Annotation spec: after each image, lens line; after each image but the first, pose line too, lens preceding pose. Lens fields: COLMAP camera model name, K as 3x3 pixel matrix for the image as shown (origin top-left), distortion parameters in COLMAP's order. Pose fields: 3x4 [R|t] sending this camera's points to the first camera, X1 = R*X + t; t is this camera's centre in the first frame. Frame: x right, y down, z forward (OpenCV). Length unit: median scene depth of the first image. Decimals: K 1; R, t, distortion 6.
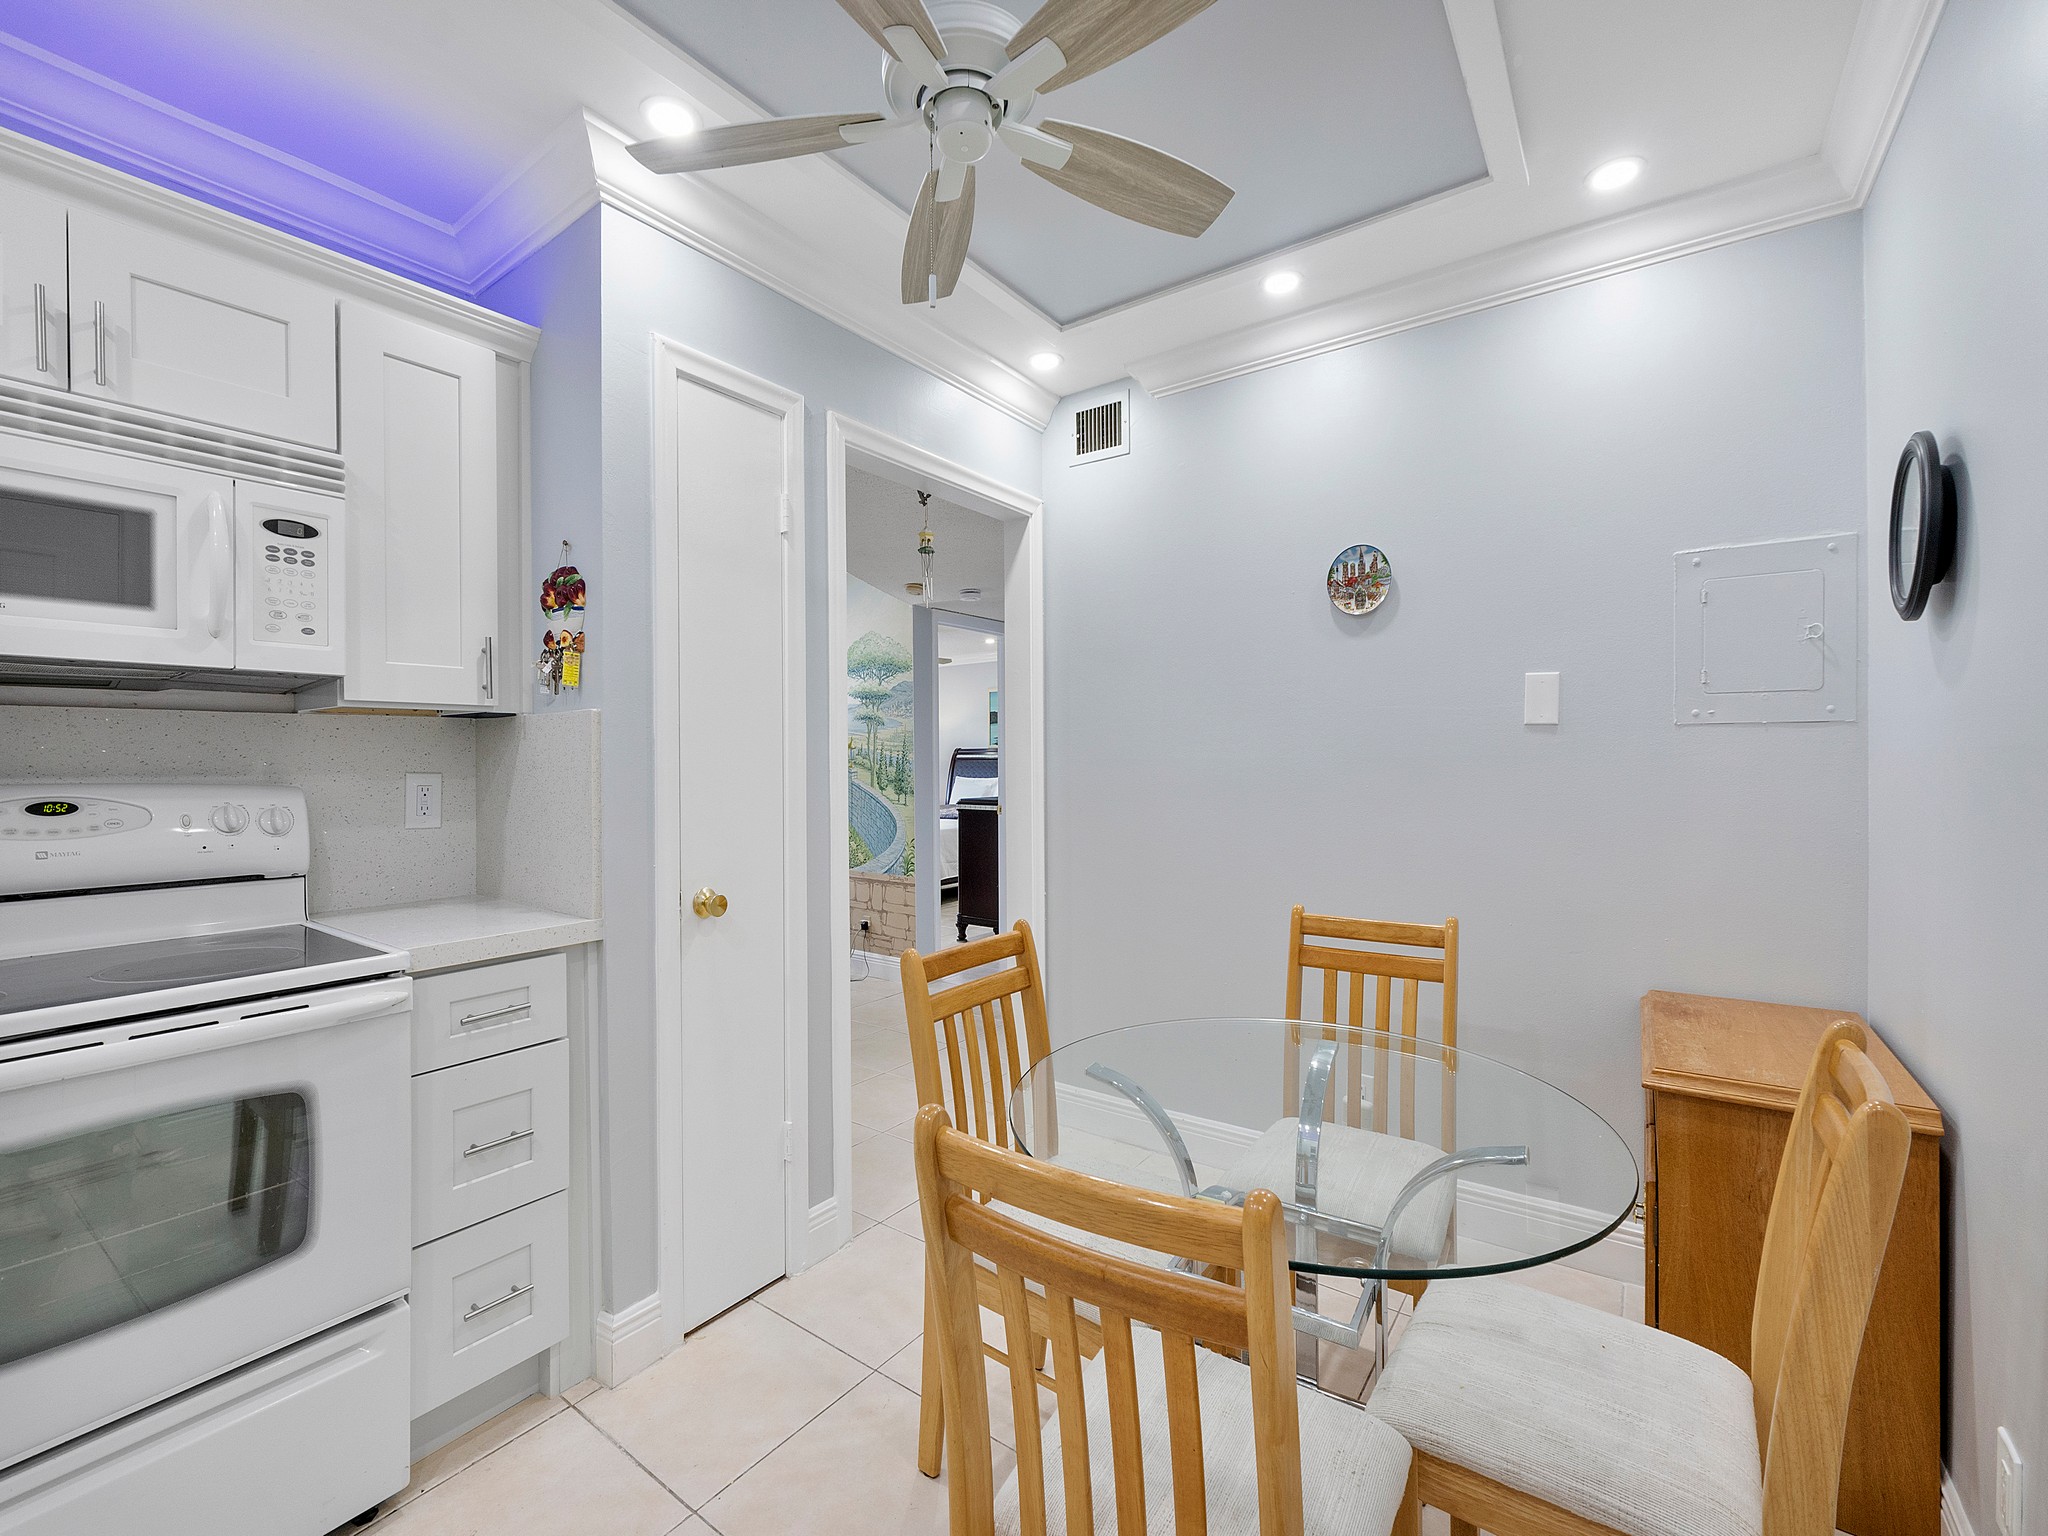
lens RADIAL K [[865.0, 0, 1031.8], [0, 865.0, 766.1], [0, 0, 1]] dist [-0.006700, -0.000763]
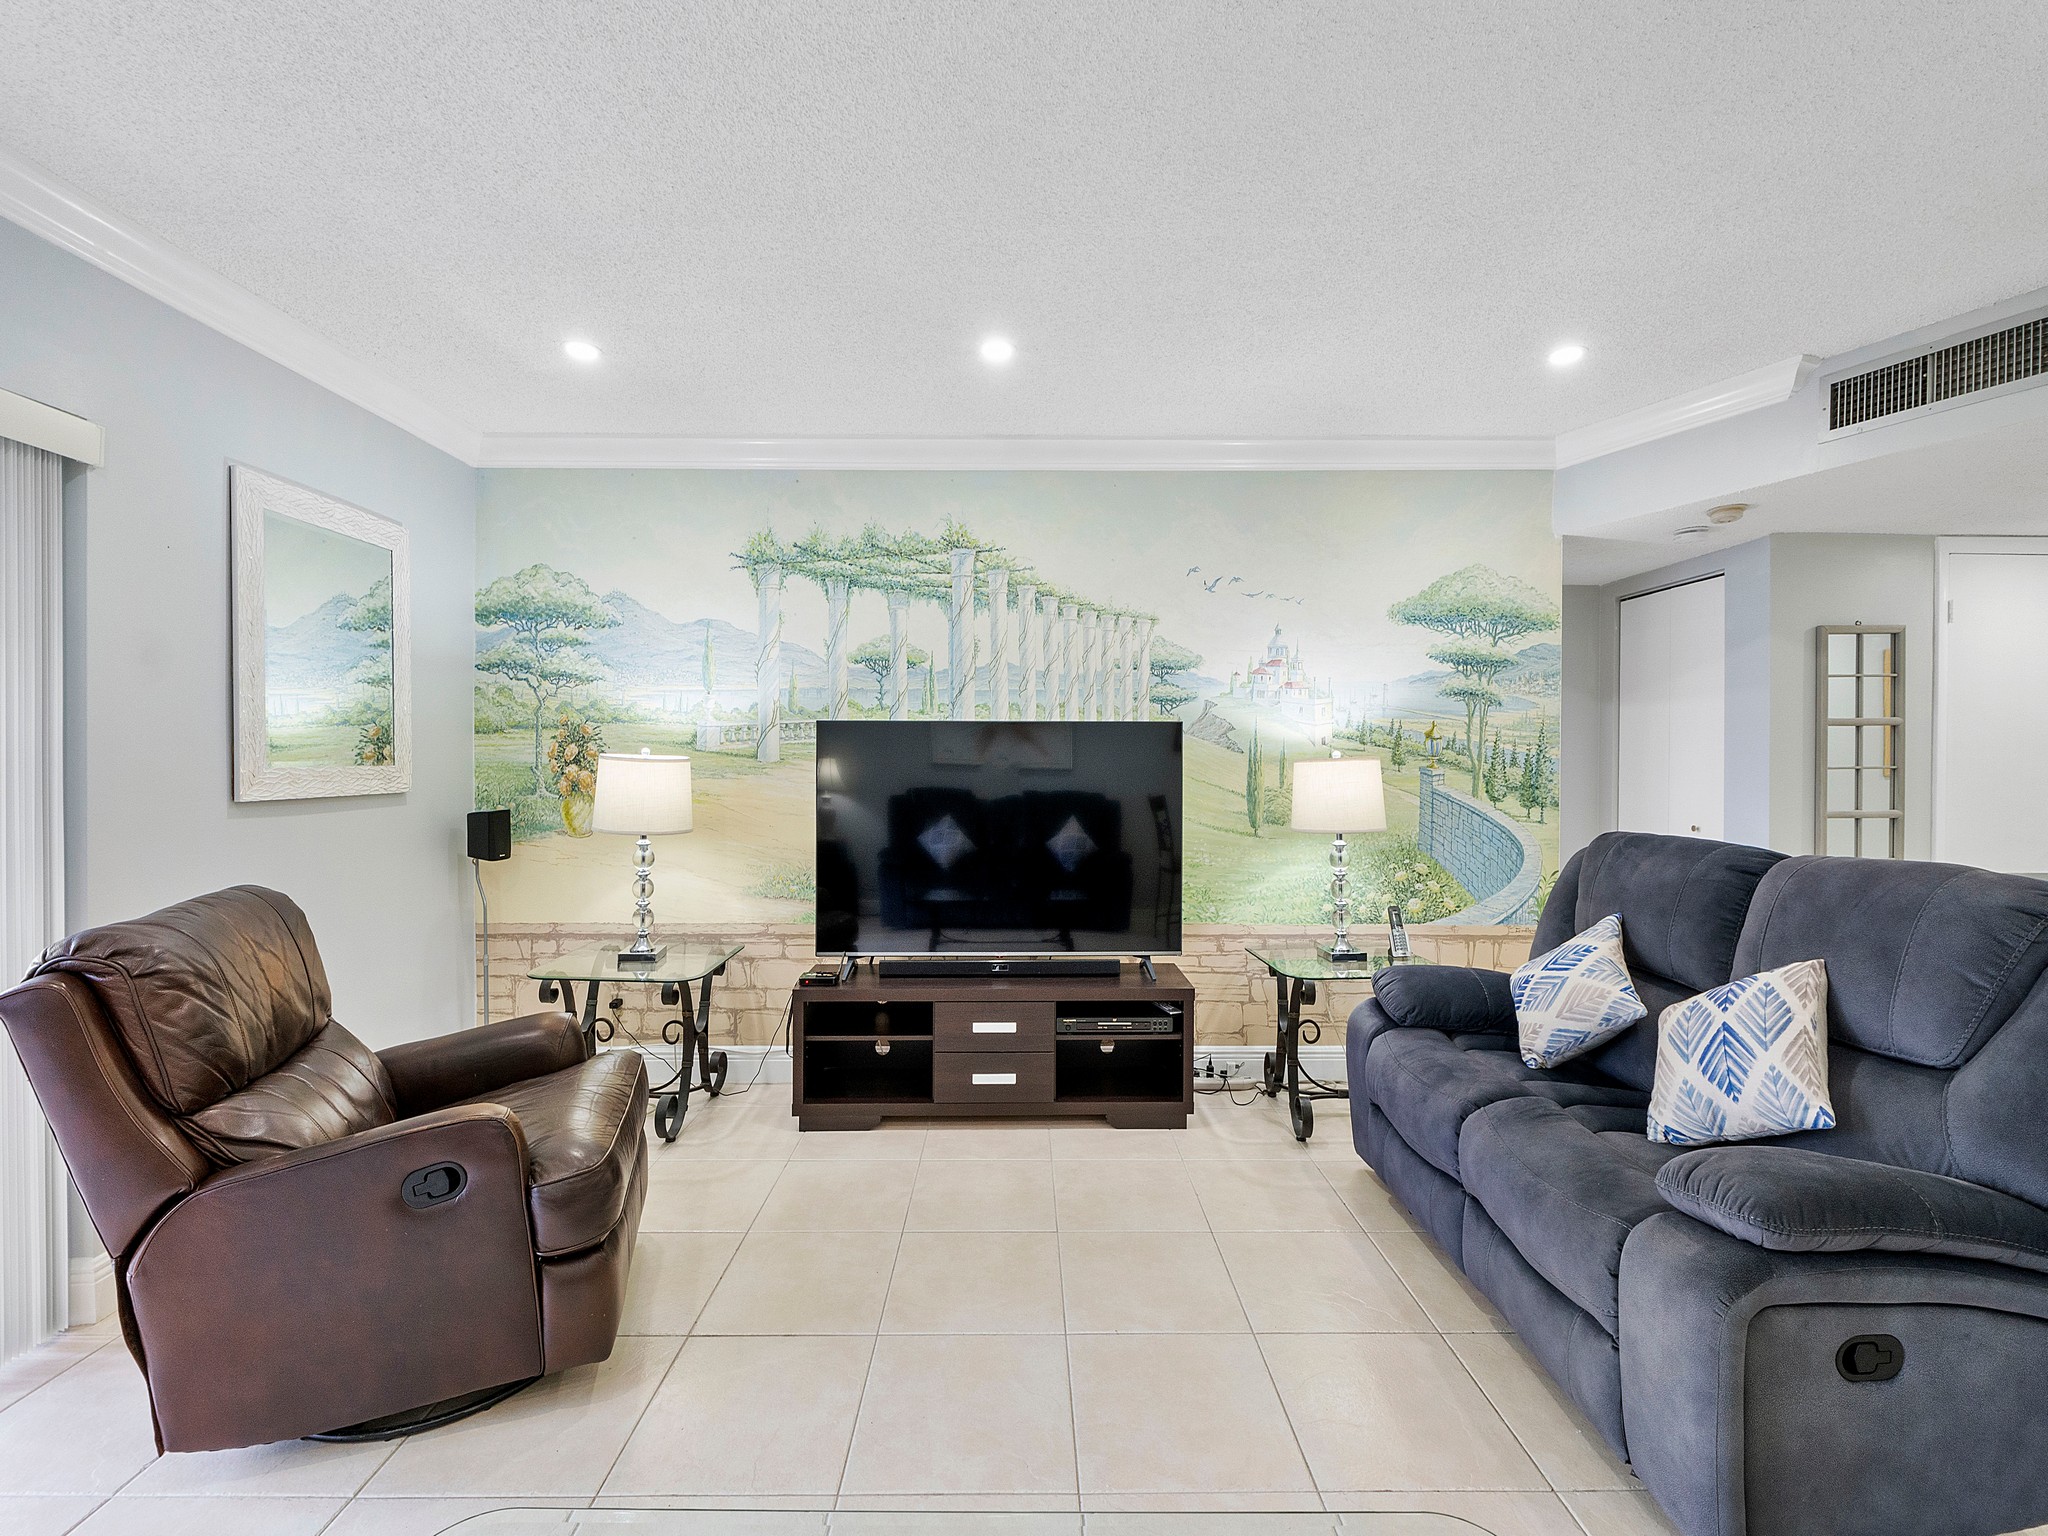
lens RADIAL K [[865.0, 0, 1029.6], [0, 865.0, 762.9], [0, 0, 1]] dist [-0.006700, -0.000763]
pose [[0.800686, 0.007202, 0.599041, -2.381658], [-0.005812, 0.999974, -0.004253, 0.006809], [-0.599056, -0.000076, 0.800707, 1.854458]]
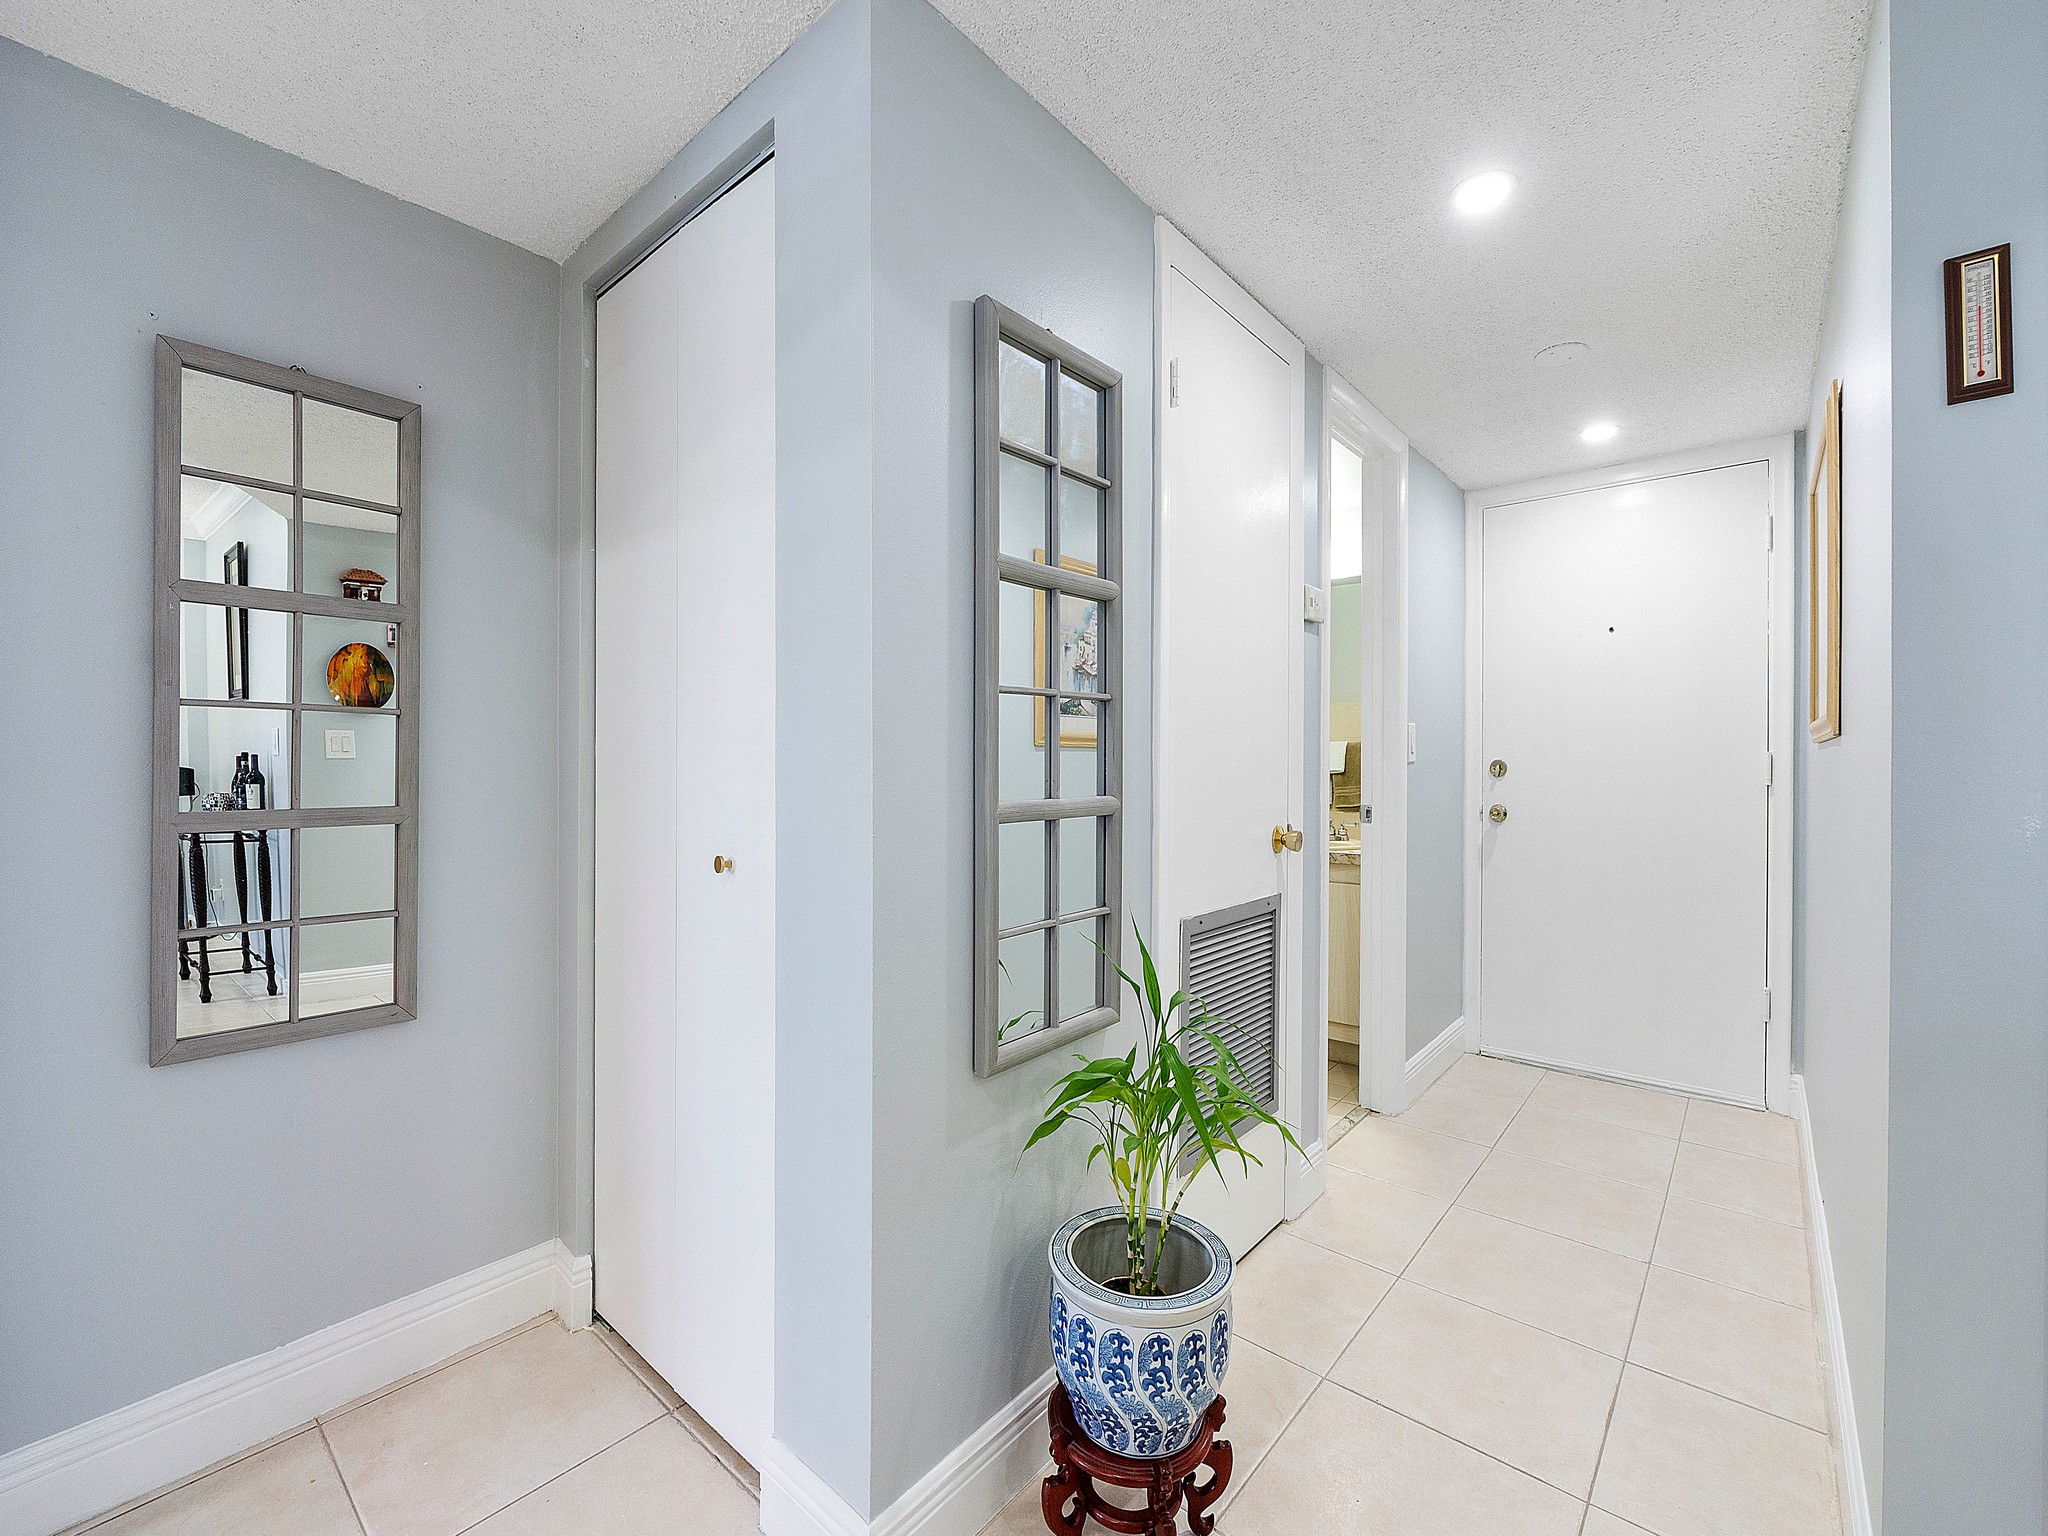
lens RADIAL K [[865.0, 0, 1025.7], [0, 865.0, 760.2], [0, 0, 1]] dist [-0.006700, -0.000763]
pose [[0.087546, 0.012574, 0.996081, -0.578104], [0.003413, 0.999911, -0.012922, 0.065505], [-0.996155, 0.004531, 0.087495, 2.223285]]
